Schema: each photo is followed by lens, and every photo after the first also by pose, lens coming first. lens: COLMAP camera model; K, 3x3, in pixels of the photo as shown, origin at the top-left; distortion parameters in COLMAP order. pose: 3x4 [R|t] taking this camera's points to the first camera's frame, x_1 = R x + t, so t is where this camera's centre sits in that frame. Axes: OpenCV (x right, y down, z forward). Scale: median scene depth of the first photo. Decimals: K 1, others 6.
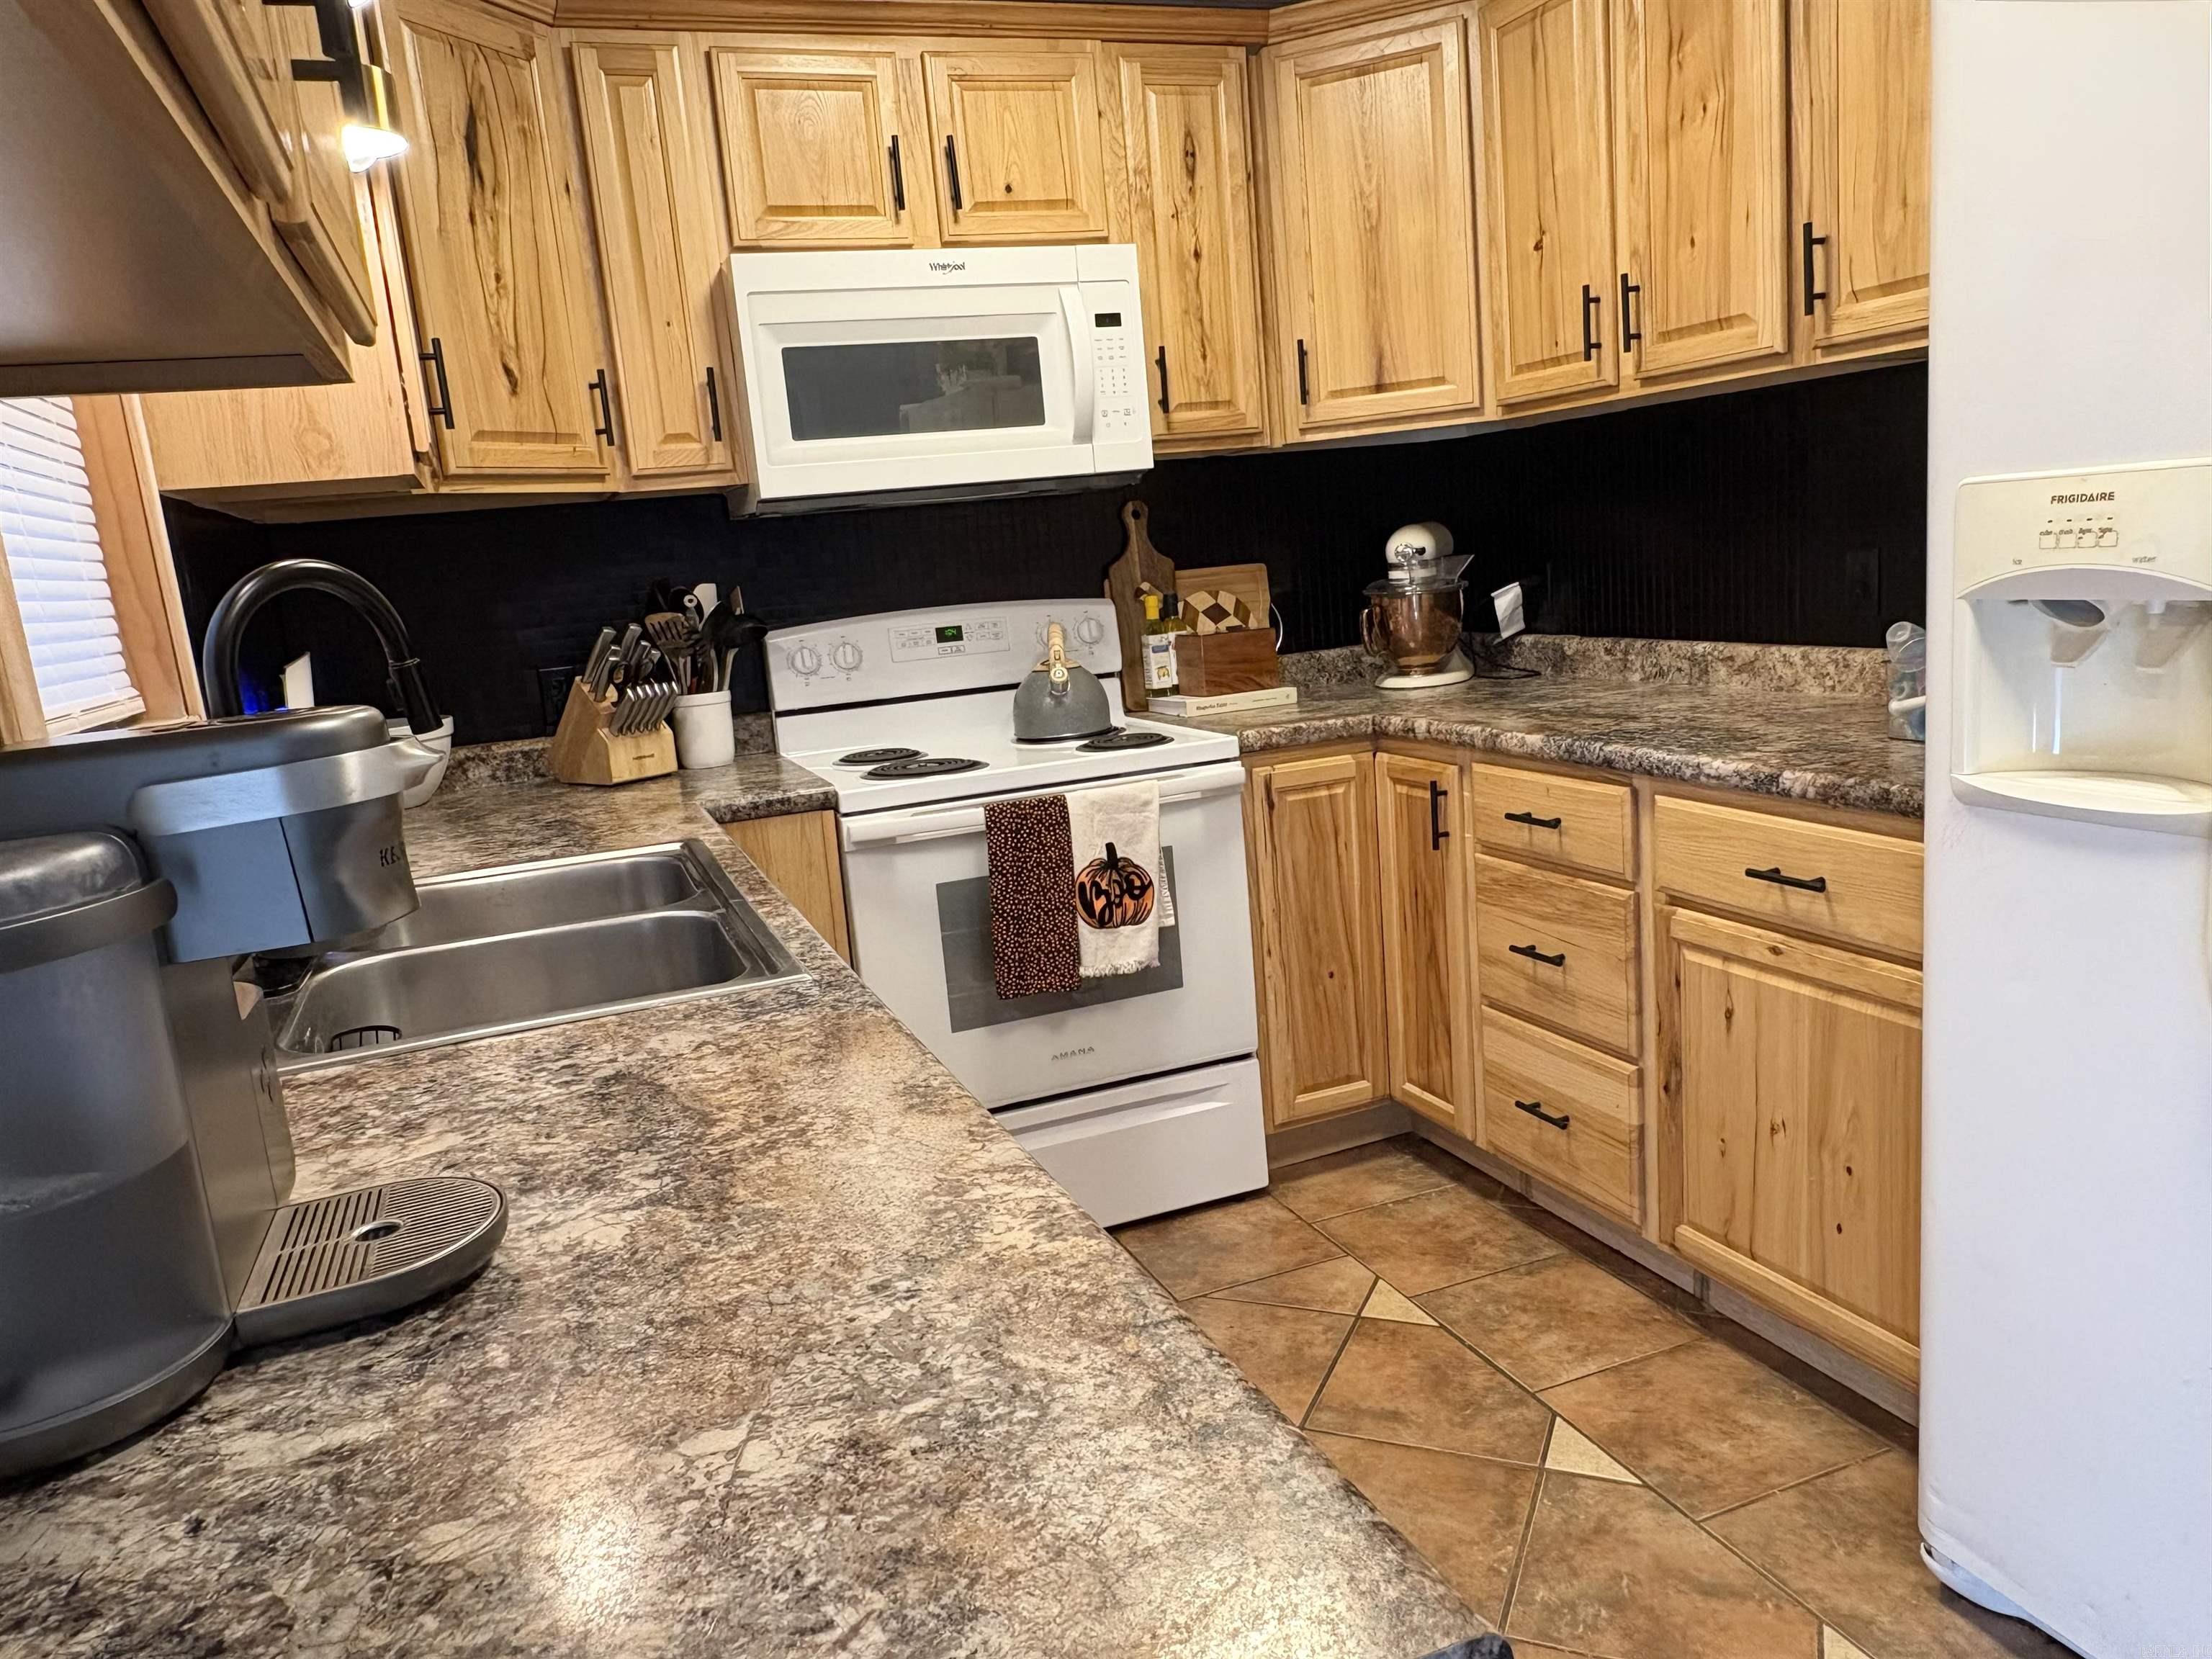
lens RADIAL K [[1541.6, 0, 1108.3], [0, 1541.6, 833.7], [0, 0, 1]] dist [-0.001455, 0.007856]
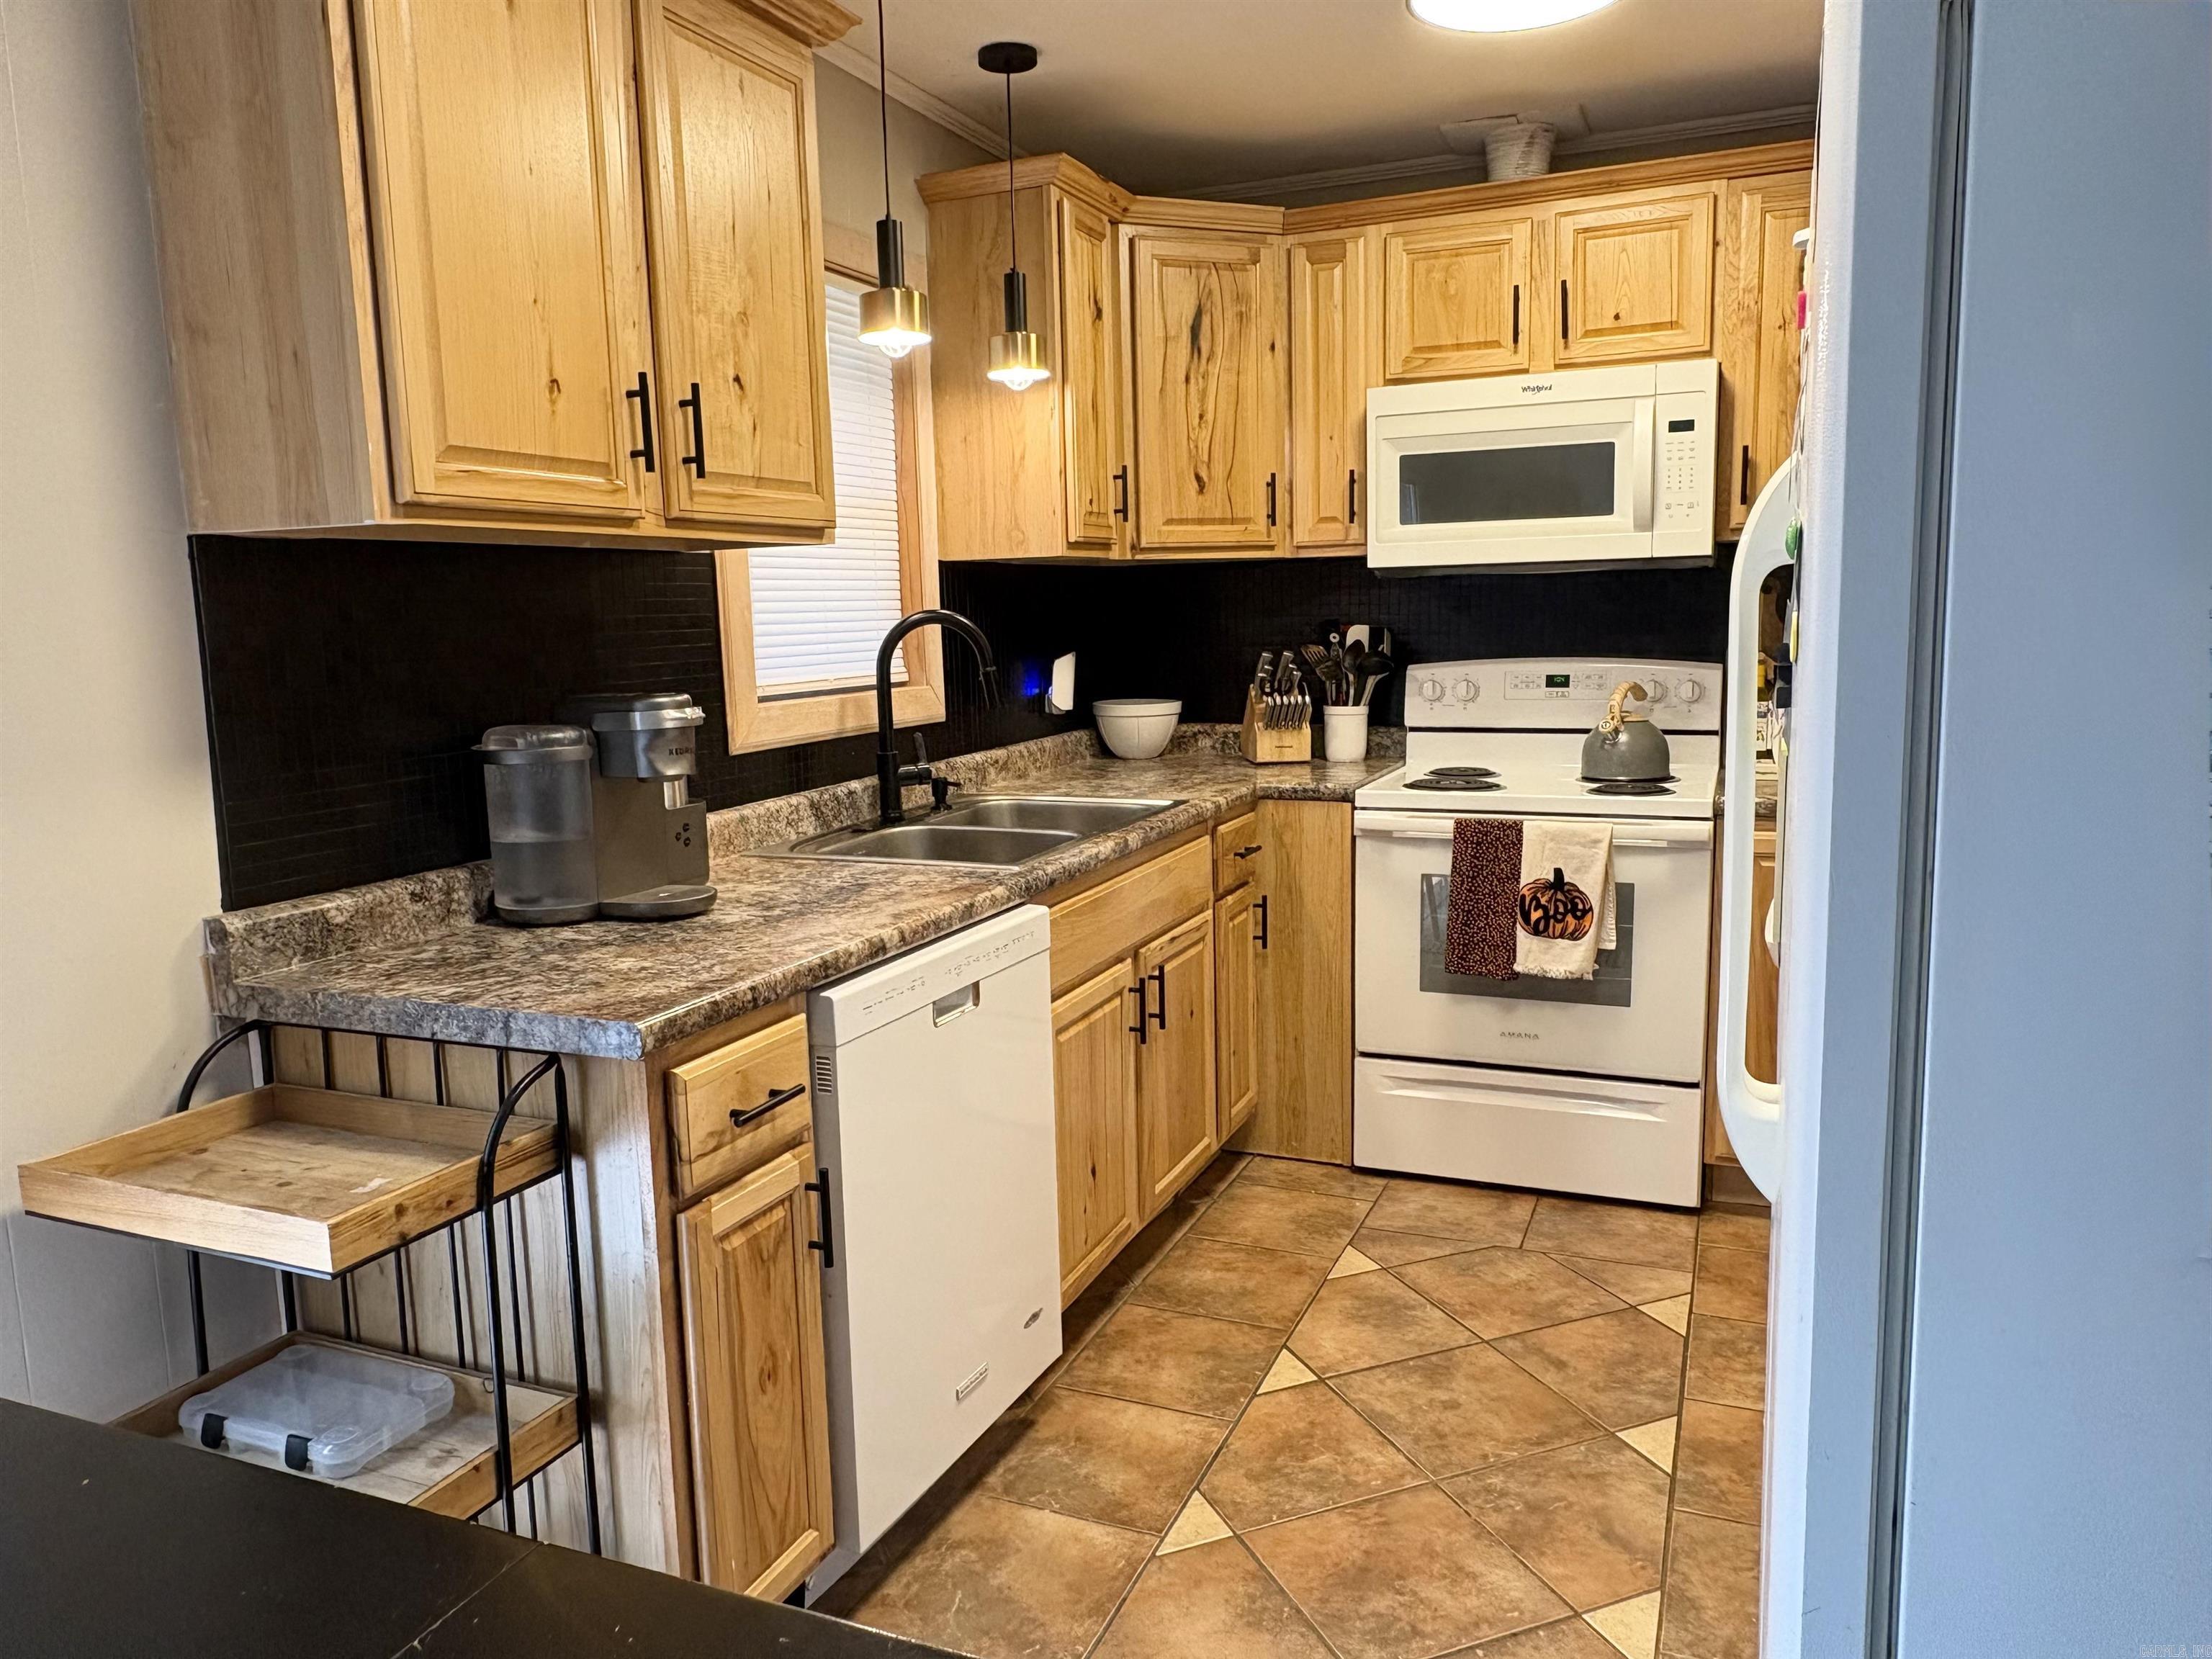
lens RADIAL K [[1541.6, 0, 1096.6], [0, 1541.6, 833.3], [0, 0, 1]] dist [-0.001455, 0.007856]
pose [[0.715645, 0.171436, -0.677098, 0.550419], [-0.167112, 0.983281, 0.072334, -0.047359], [0.678178, 0.061385, 0.732329, -0.127714]]
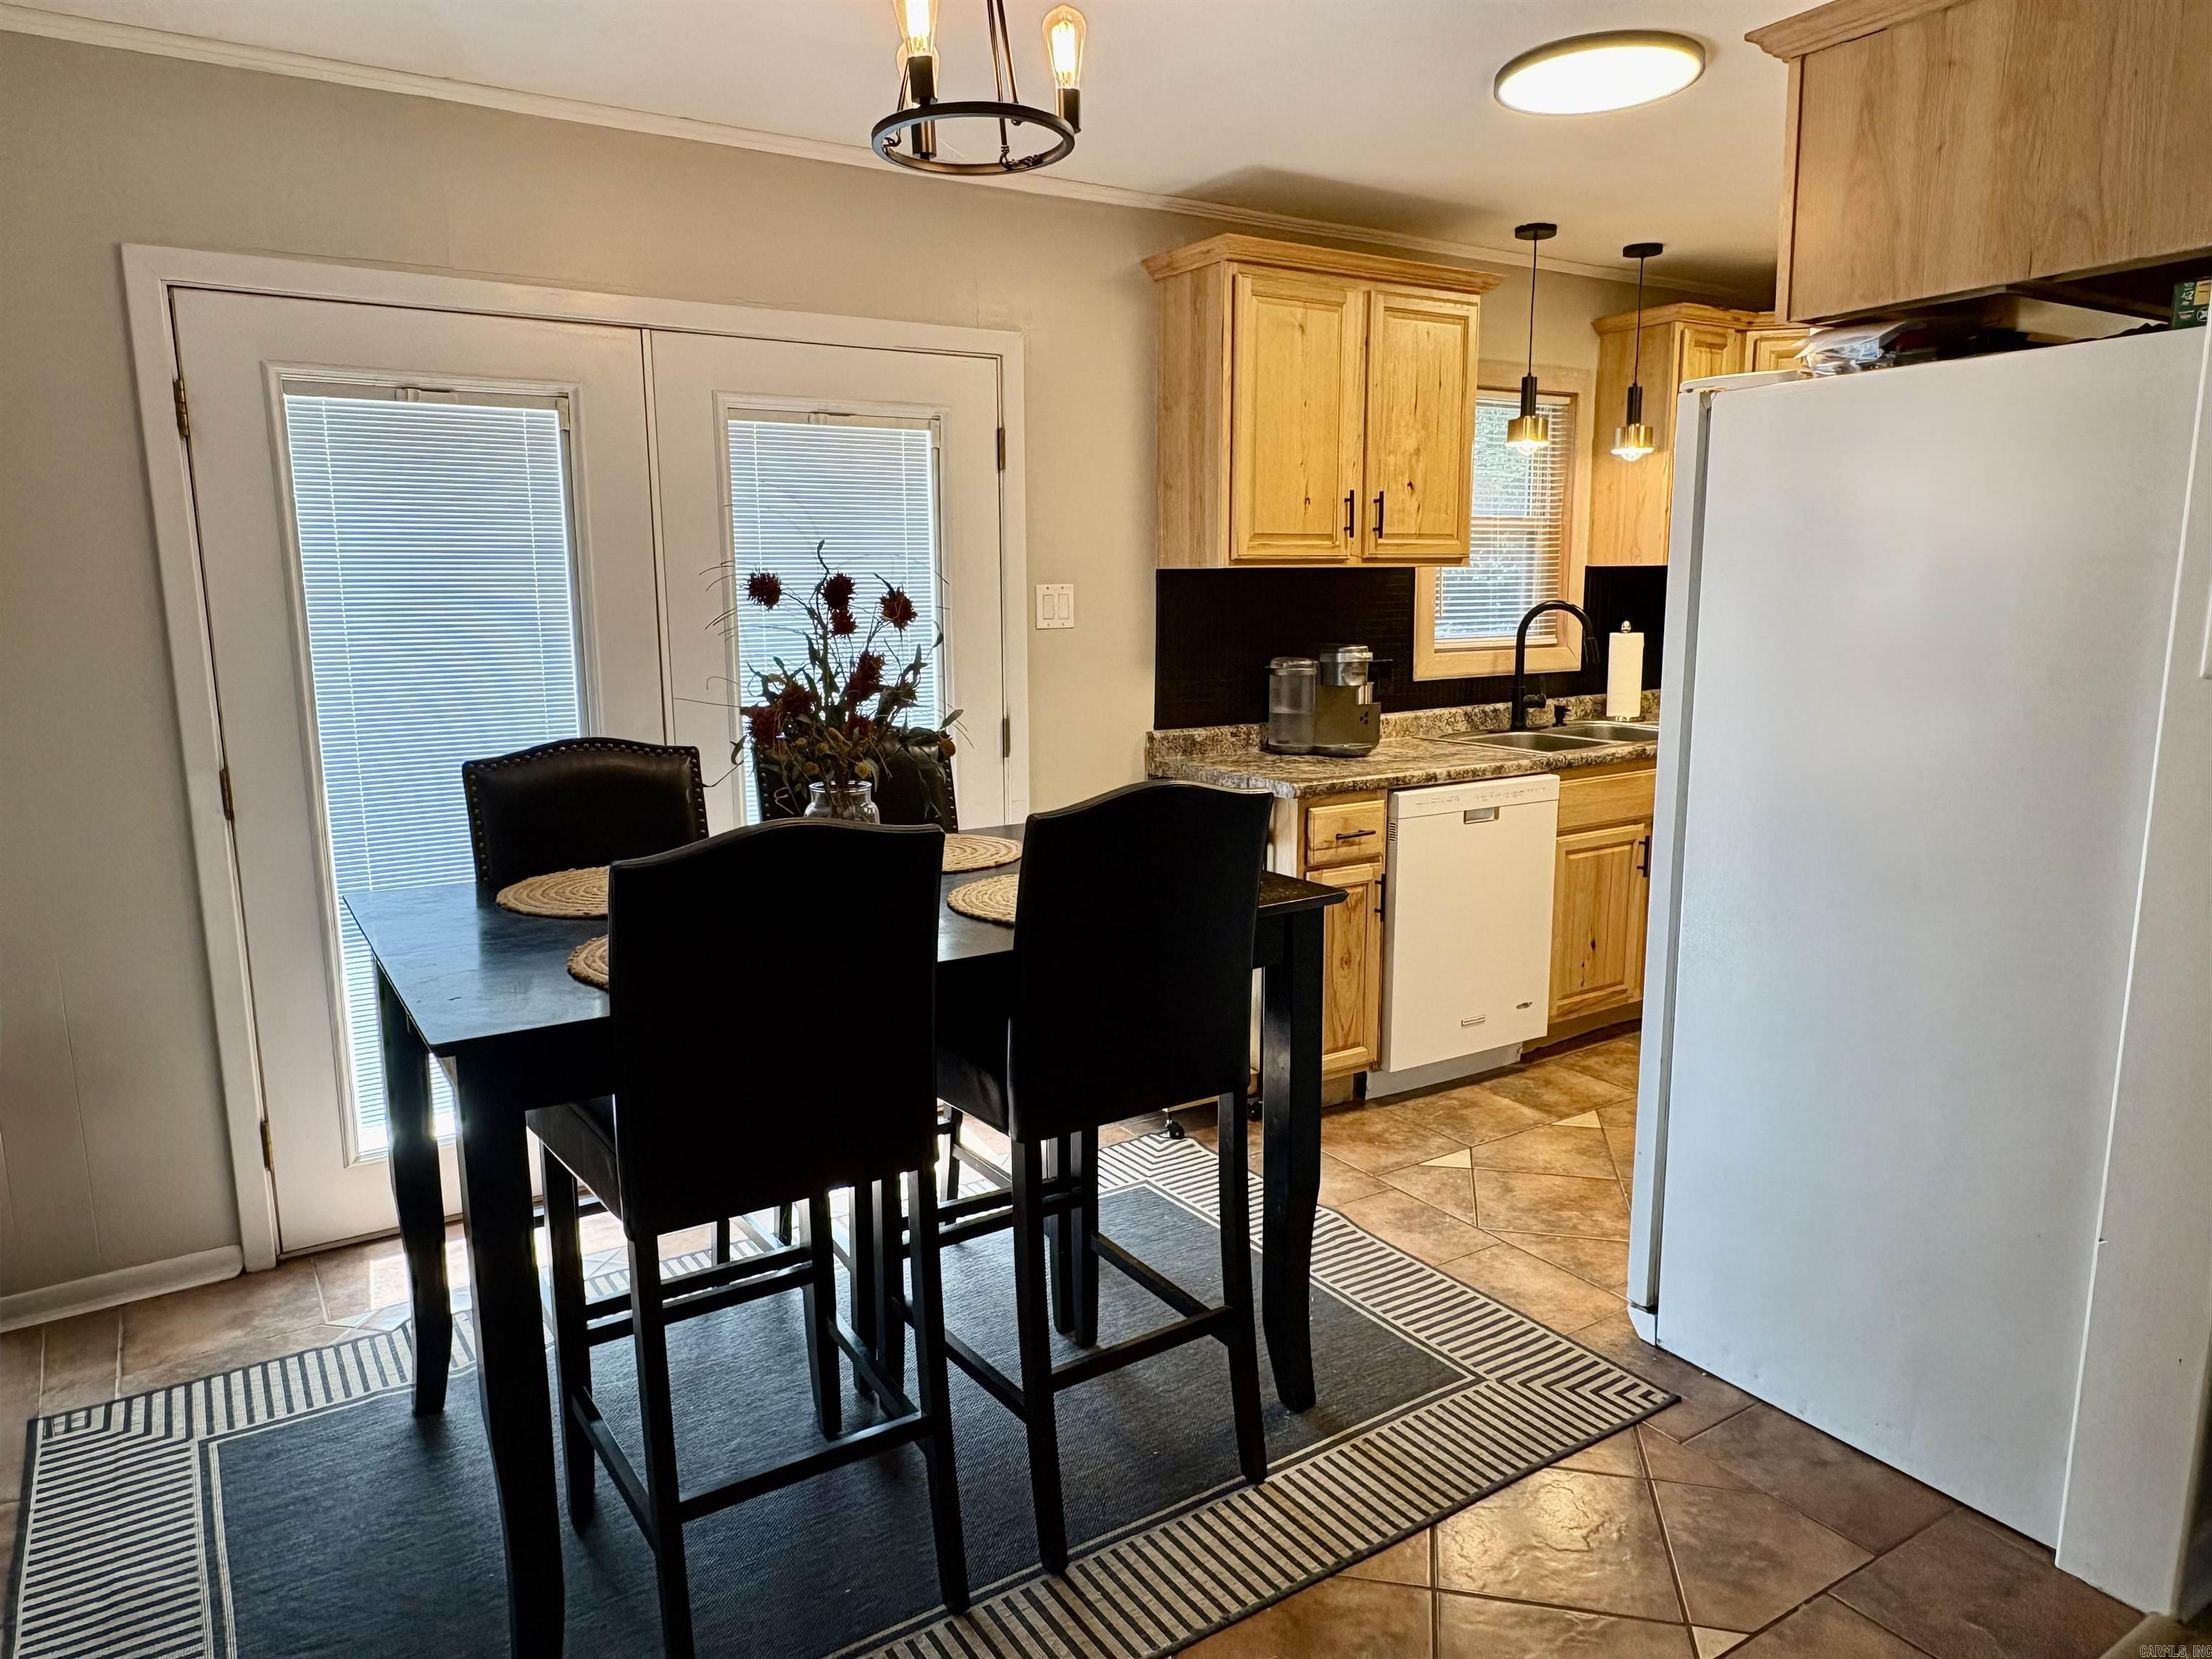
lens RADIAL K [[1447.7, 0, 1104.0], [0, 1447.7, 829.0], [0, 0, 1]] dist [0.003999, 0.001407]
pose [[0.207533, 0.256159, -0.944093, 1.284934], [-0.192846, 0.956880, 0.217237, -0.120291], [0.959031, 0.136981, 0.247984, -0.304077]]
